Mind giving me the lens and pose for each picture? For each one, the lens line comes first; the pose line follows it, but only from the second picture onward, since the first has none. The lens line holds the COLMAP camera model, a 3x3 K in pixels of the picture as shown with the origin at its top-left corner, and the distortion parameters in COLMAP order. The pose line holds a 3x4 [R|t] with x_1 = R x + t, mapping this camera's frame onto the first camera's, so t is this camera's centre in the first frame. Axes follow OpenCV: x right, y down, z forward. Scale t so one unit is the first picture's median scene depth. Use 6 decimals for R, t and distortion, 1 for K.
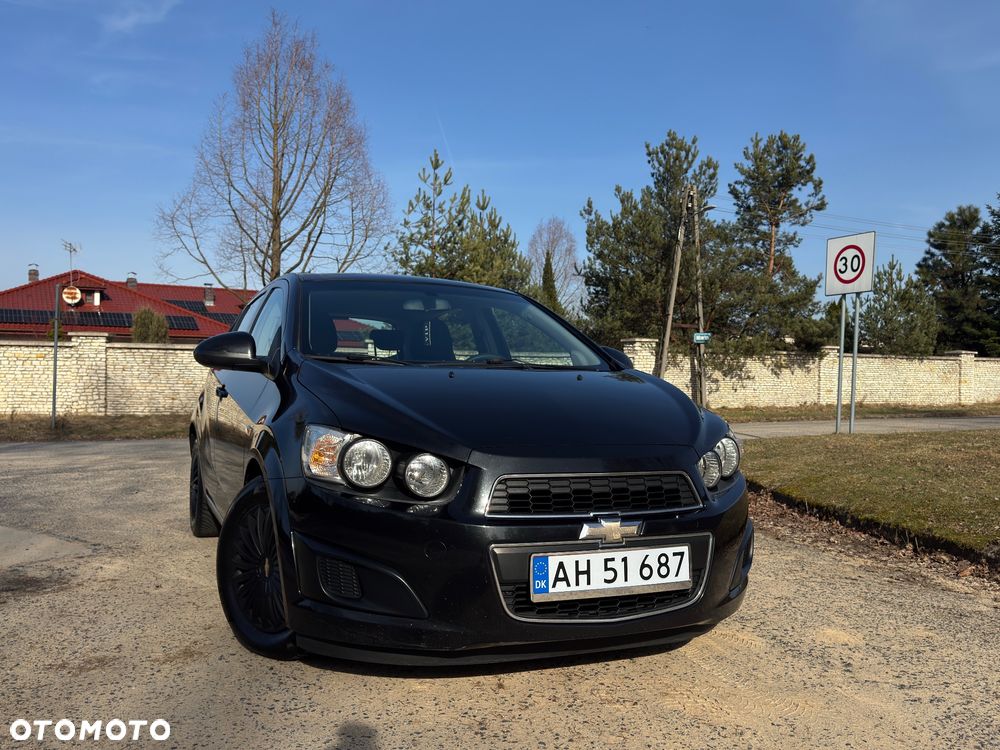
lens RADIAL K [[865.0, 0, 495.1], [0, 865.0, 386.6], [0, 0, 1]] dist [0.159815, -0.299489]
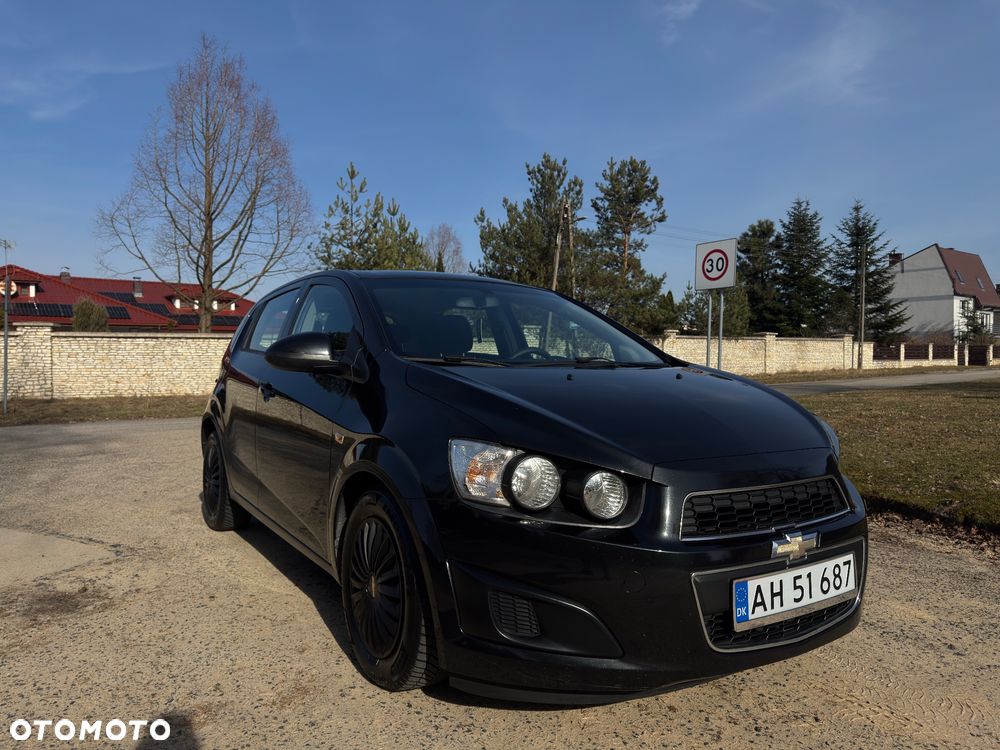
lens RADIAL K [[709.7, 0, 497.4], [0, 709.7, 373.5], [0, 0, 1]] dist [0.108911, -0.176211]
pose [[0.987777, -0.016797, 0.154964, -0.029582], [0.014539, 0.999771, 0.015693, -0.003699], [-0.155192, -0.013248, 0.987795, 0.027665]]
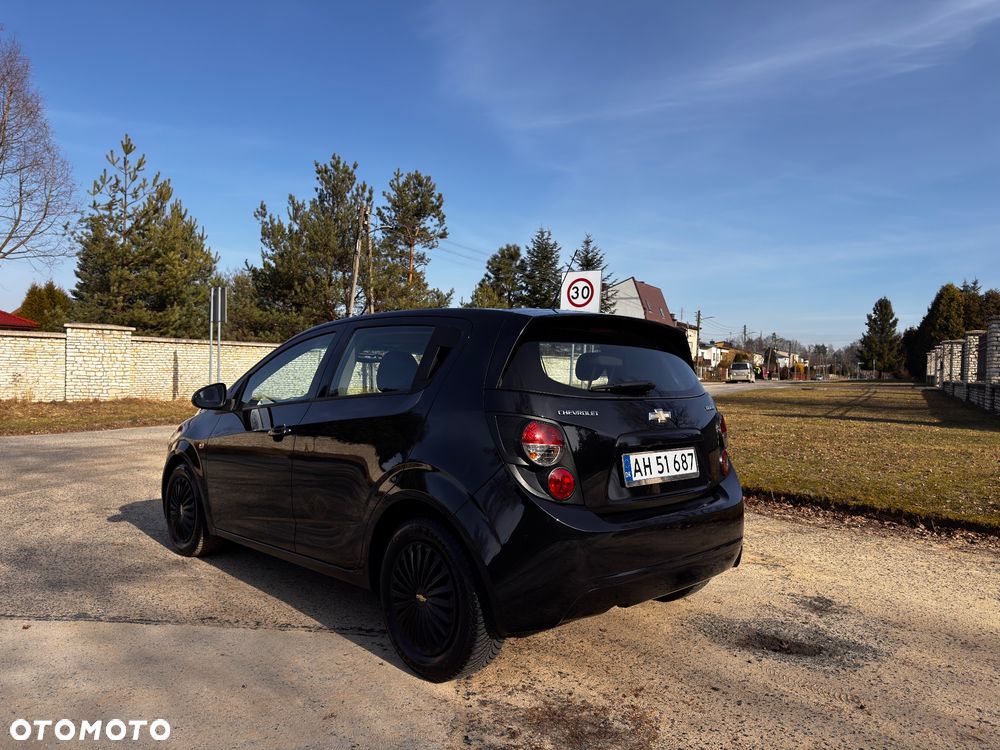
lens RADIAL K [[705.7, 0, 493.5], [0, 705.7, 385.2], [0, 0, 1]] dist [0.130335, -0.206007]
pose [[0.847951, -0.001713, 0.530072, -0.146642], [-0.013321, 0.999610, 0.024539, -0.011702], [-0.529907, -0.027869, 0.847598, 0.078685]]
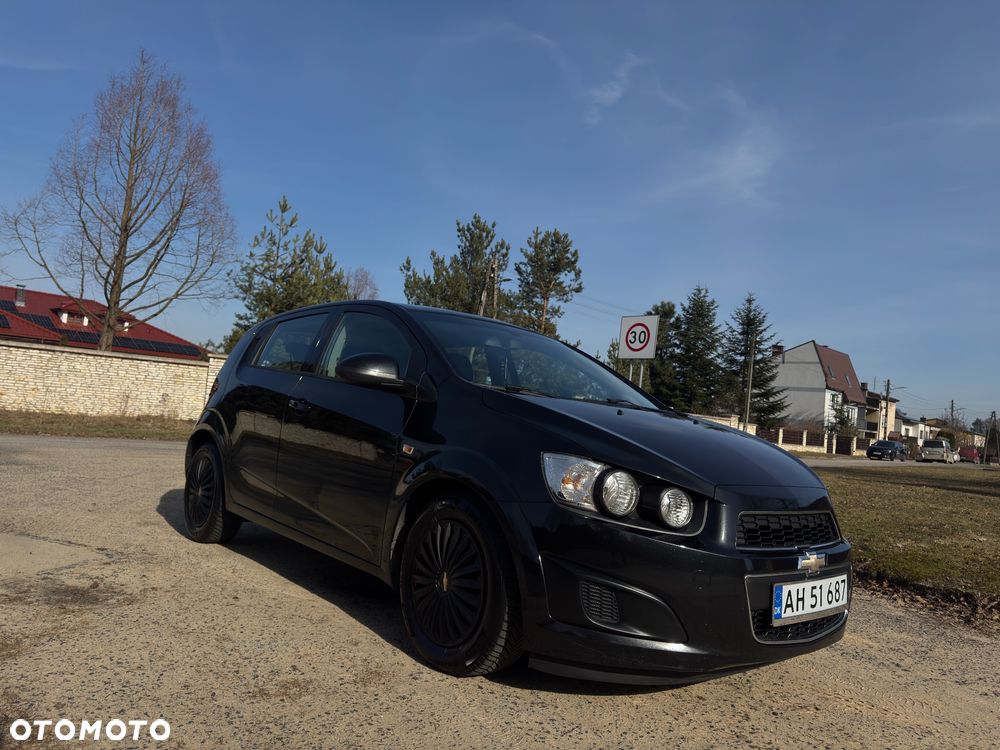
lens RADIAL K [[706.6, 0, 504.5], [0, 706.6, 383.9], [0, 0, 1]] dist [0.161671, -0.295647]
pose [[0.949768, 0.087416, 0.300497, -0.055428], [-0.075508, 0.995838, -0.051040, 0.000858], [-0.303708, 0.025786, 0.952416, 0.019723]]
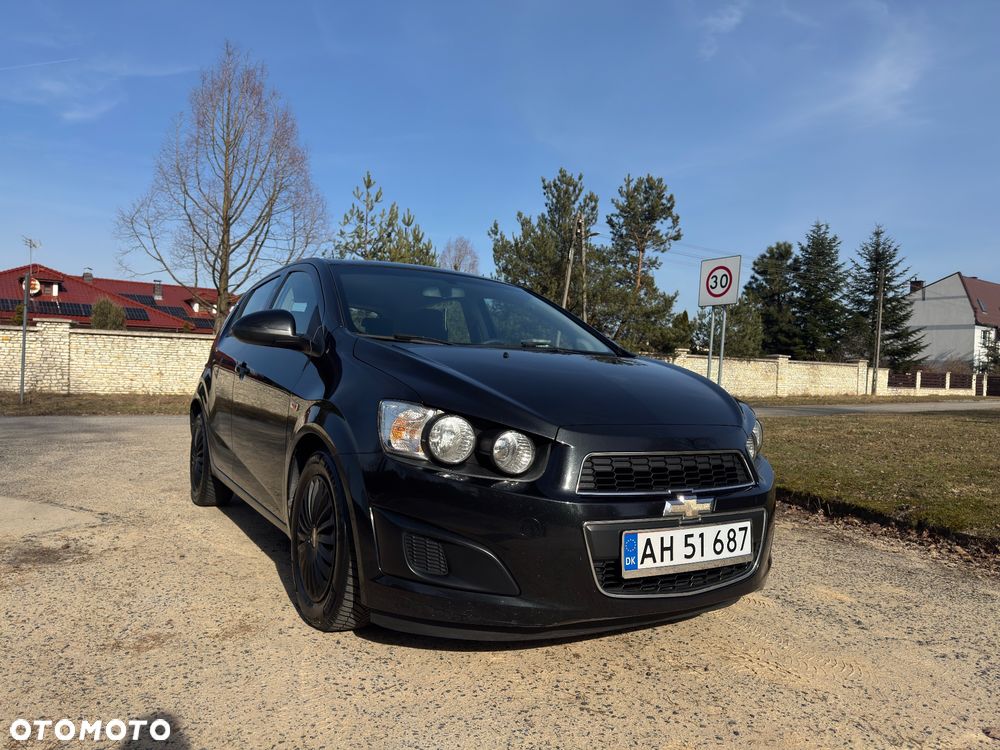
lens RADIAL K [[709.2, 0, 492.6], [0, 709.2, 392.8], [0, 0, 1]] dist [0.122183, -0.207653]
pose [[0.991684, 0.017846, 0.127453, -0.020389], [-0.020651, 0.999572, 0.020718, 0.001637], [-0.127028, -0.023177, 0.991628, 0.018683]]
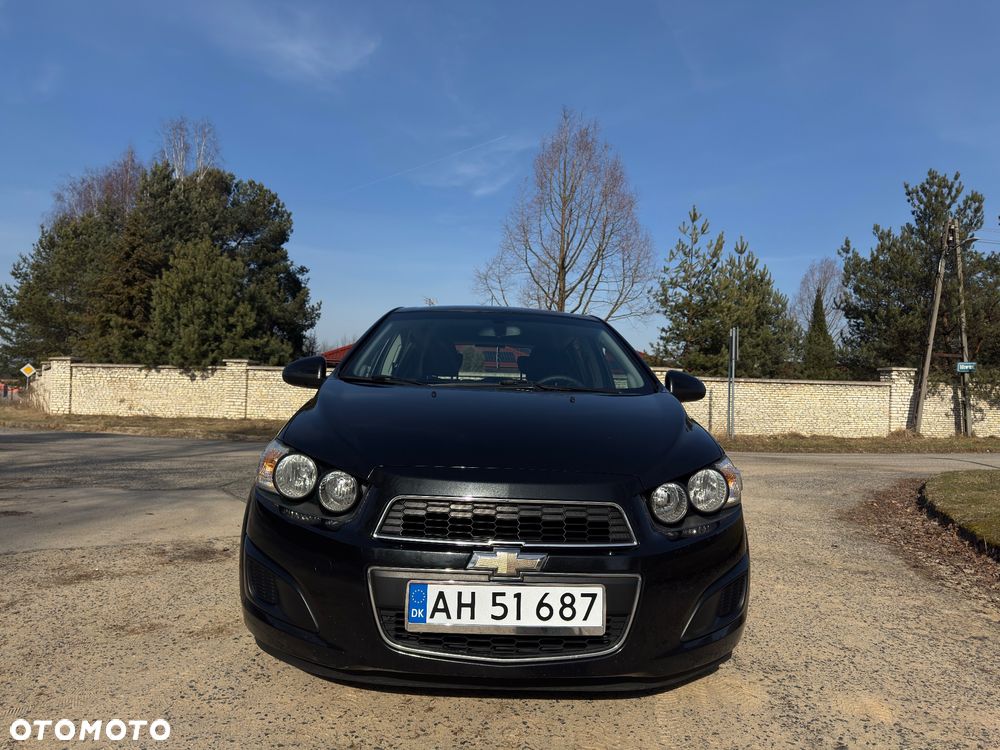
lens RADIAL K [[712.2, 0, 502.2], [0, 712.2, 376.3], [0, 0, 1]] dist [0.089260, -0.125484]
pose [[0.932453, 0.004687, -0.361260, 0.039719], [-0.020723, 0.998963, -0.040528, -0.000263], [0.360696, 0.045277, 0.931584, 0.026979]]
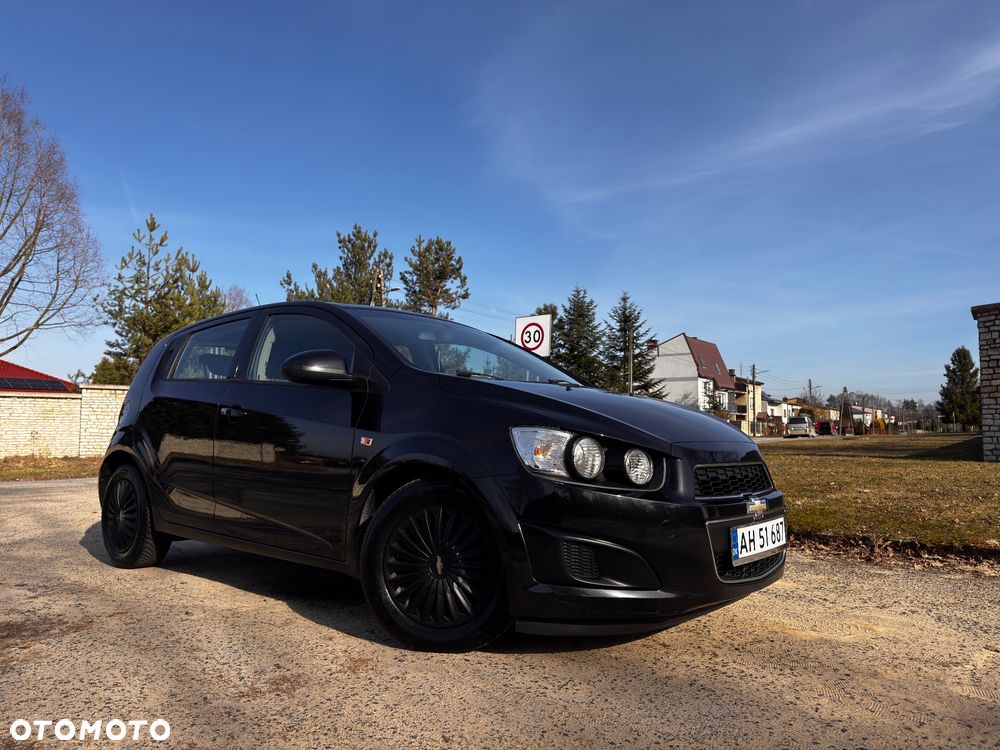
lens RADIAL K [[704.0, 0, 500.0], [0, 704.0, 386.7], [0, 0, 1]] dist [0.130000, -0.244259]
pose [[0.897843, 0.021094, 0.439810, -0.065407], [0.008208, 0.997877, -0.064615, 0.005290], [-0.440239, 0.061624, 0.895763, 0.021303]]
